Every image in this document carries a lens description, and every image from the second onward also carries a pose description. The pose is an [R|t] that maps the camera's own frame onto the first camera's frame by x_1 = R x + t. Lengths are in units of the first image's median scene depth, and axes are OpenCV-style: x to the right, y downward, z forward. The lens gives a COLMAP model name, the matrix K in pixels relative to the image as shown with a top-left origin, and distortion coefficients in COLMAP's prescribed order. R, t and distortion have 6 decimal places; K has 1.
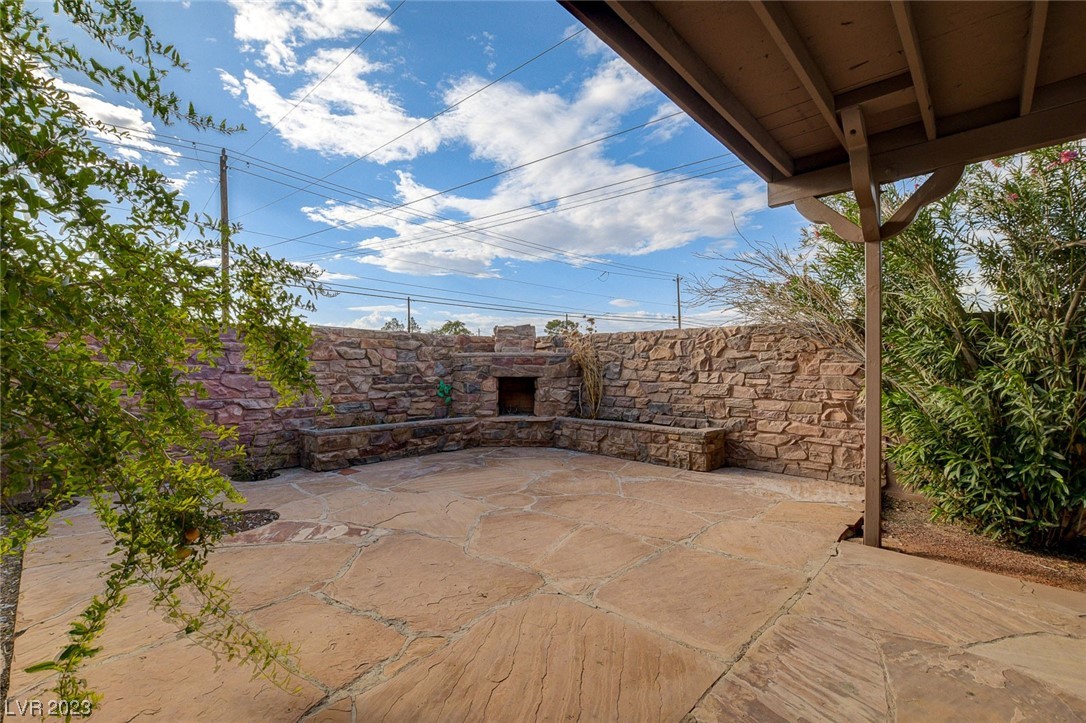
lens RADIAL K [[485.6, 0, 541.6], [0, 485.6, 364.3], [0, 0, 1]] dist [-0.017280, 0.000923]
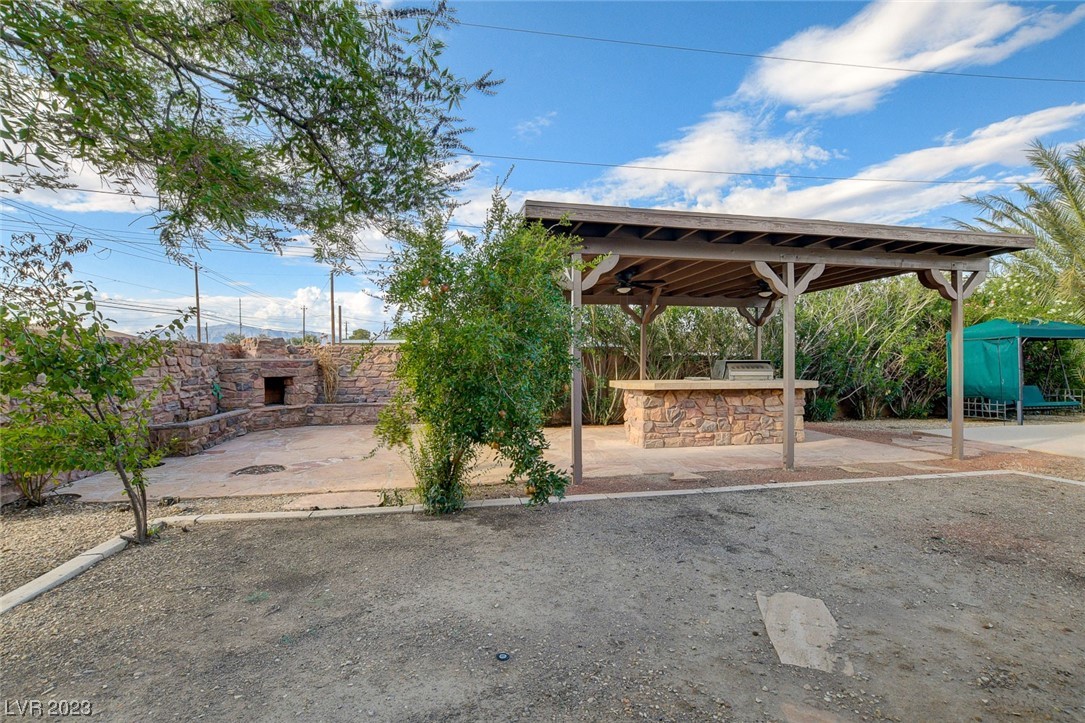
lens RADIAL K [[485.1, 0, 537.8], [0, 485.1, 360.4], [0, 0, 1]] dist [-0.017280, 0.000923]
pose [[0.585366, -0.002886, 0.810764, -0.730389], [0.000310, 0.999994, 0.003336, -0.024498], [-0.810769, -0.001702, 0.585364, -0.375755]]
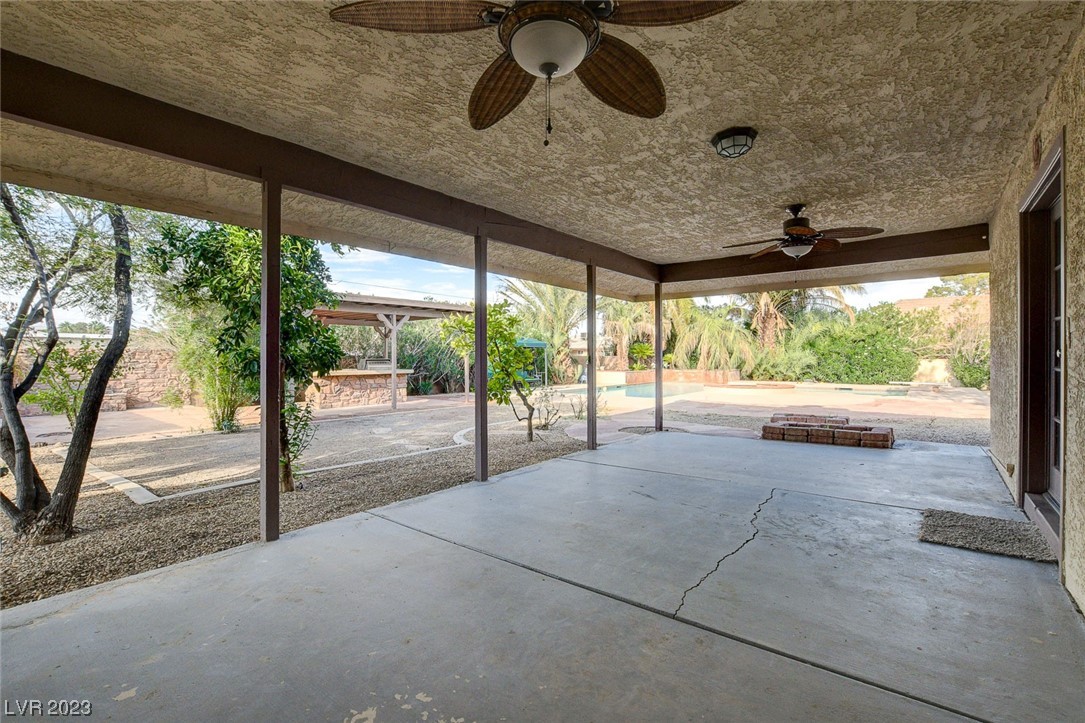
lens RADIAL K [[485.1, 0, 540.5], [0, 485.1, 357.5], [0, 0, 1]] dist [-0.017280, 0.000923]
pose [[-0.079943, -0.004480, 0.996789, -1.634117], [0.000301, 0.999990, 0.004518, -0.036070], [-0.996799, 0.000662, -0.079941, -0.636379]]
